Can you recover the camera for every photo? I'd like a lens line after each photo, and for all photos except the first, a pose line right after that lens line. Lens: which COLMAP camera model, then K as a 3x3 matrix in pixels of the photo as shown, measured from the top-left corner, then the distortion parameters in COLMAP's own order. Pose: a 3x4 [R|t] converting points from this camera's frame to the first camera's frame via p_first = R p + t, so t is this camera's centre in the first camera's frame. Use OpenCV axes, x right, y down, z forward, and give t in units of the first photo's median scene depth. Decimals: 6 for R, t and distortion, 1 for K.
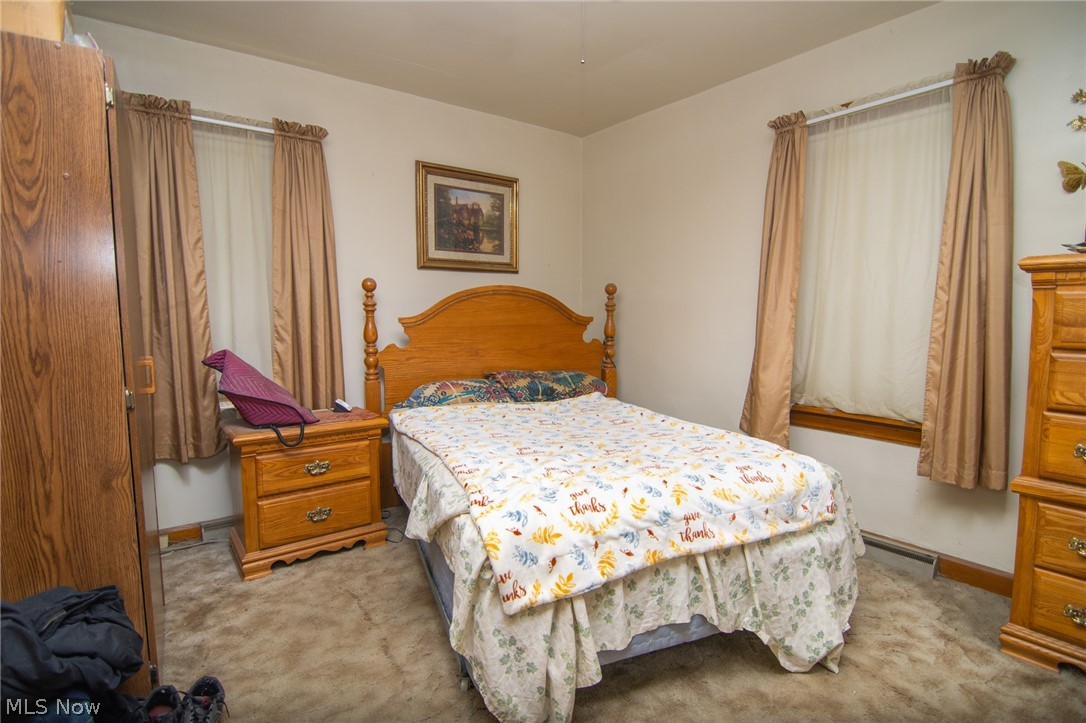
lens RADIAL K [[545.3, 0, 547.4], [0, 545.3, 350.8], [0, 0, 1]] dist [0.002305, -0.015811]
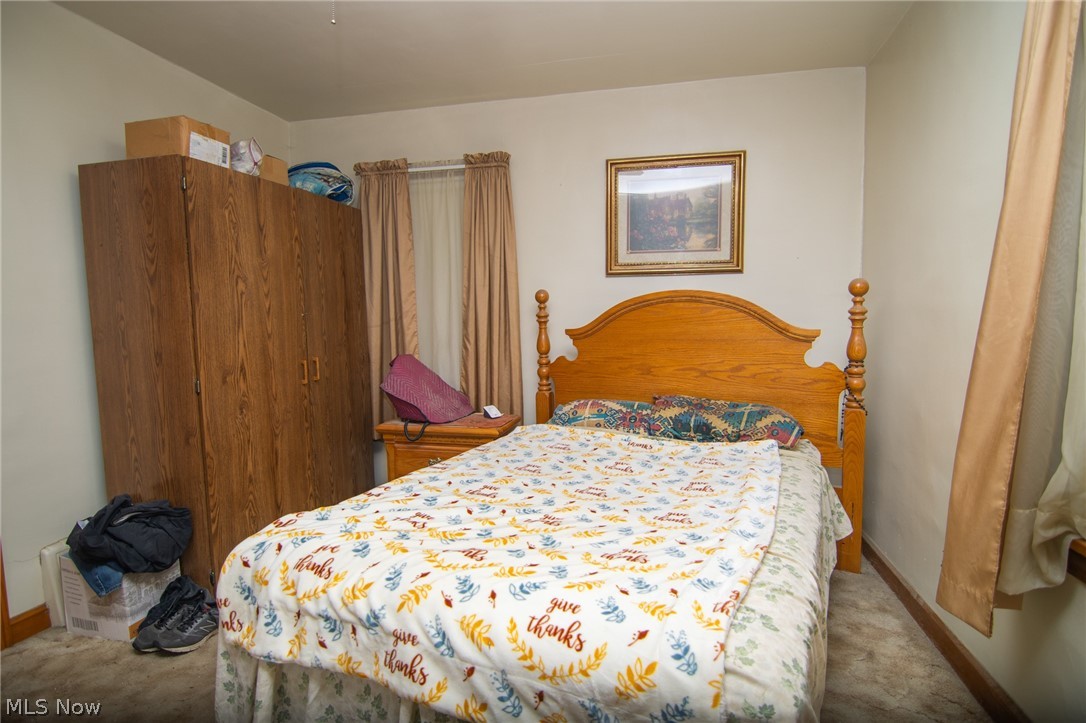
lens RADIAL K [[540.3, 0, 543.0], [0, 540.3, 361.5], [0, 0, 1]] dist [-0.014176, -0.000534]
pose [[0.644991, 0.054890, -0.762216, 0.439818], [-0.048593, 0.998344, 0.030774, -0.031609], [0.762643, 0.017189, 0.646591, 0.357868]]
